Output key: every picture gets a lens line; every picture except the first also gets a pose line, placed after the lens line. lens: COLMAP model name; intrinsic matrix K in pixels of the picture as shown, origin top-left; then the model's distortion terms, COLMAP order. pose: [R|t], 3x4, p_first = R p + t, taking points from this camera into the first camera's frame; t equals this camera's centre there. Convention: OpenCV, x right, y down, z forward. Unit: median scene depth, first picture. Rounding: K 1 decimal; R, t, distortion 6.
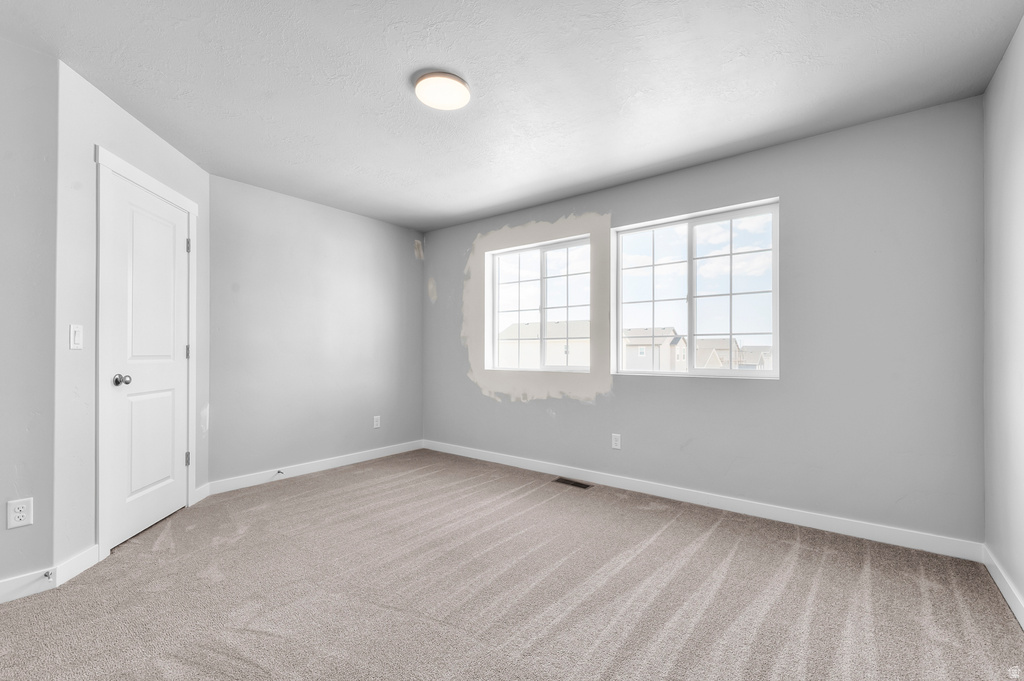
lens RADIAL K [[438.1, 0, 532.3], [0, 438.1, 367.6], [0, 0, 1]] dist [0.011131, -0.000083]
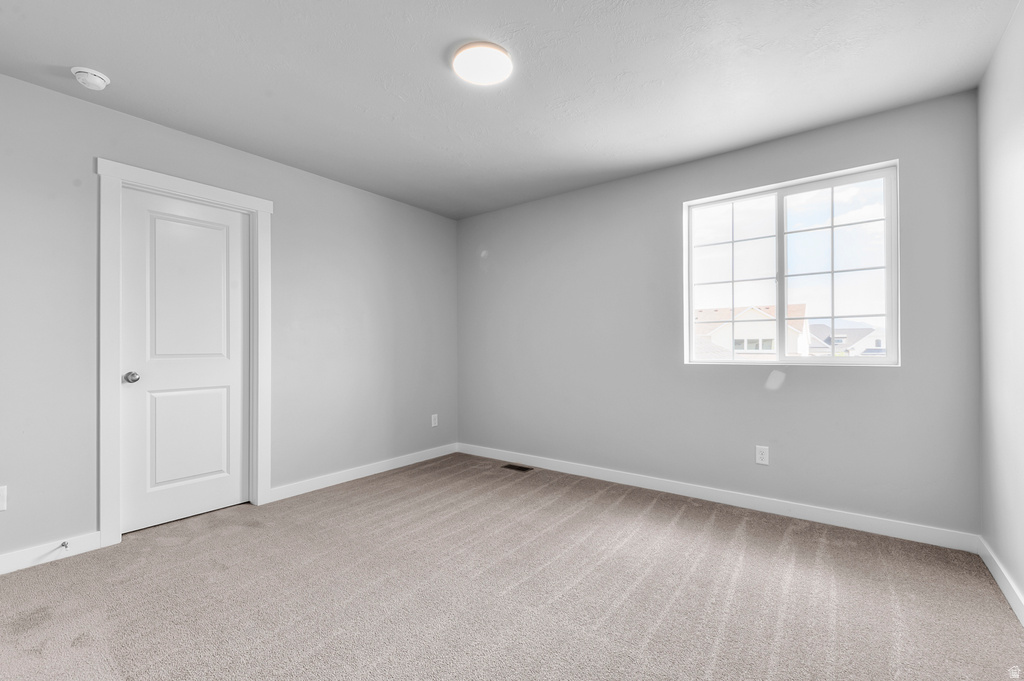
lens RADIAL K [[438.1, 0, 512.3], [0, 438.1, 342.4], [0, 0, 1]] dist [0.011131, -0.000083]
pose [[0.999459, -0.007225, -0.032084, -0.154765], [0.006135, 0.999404, -0.033961, -0.002400], [0.032310, 0.033746, 0.998908, 0.110178]]
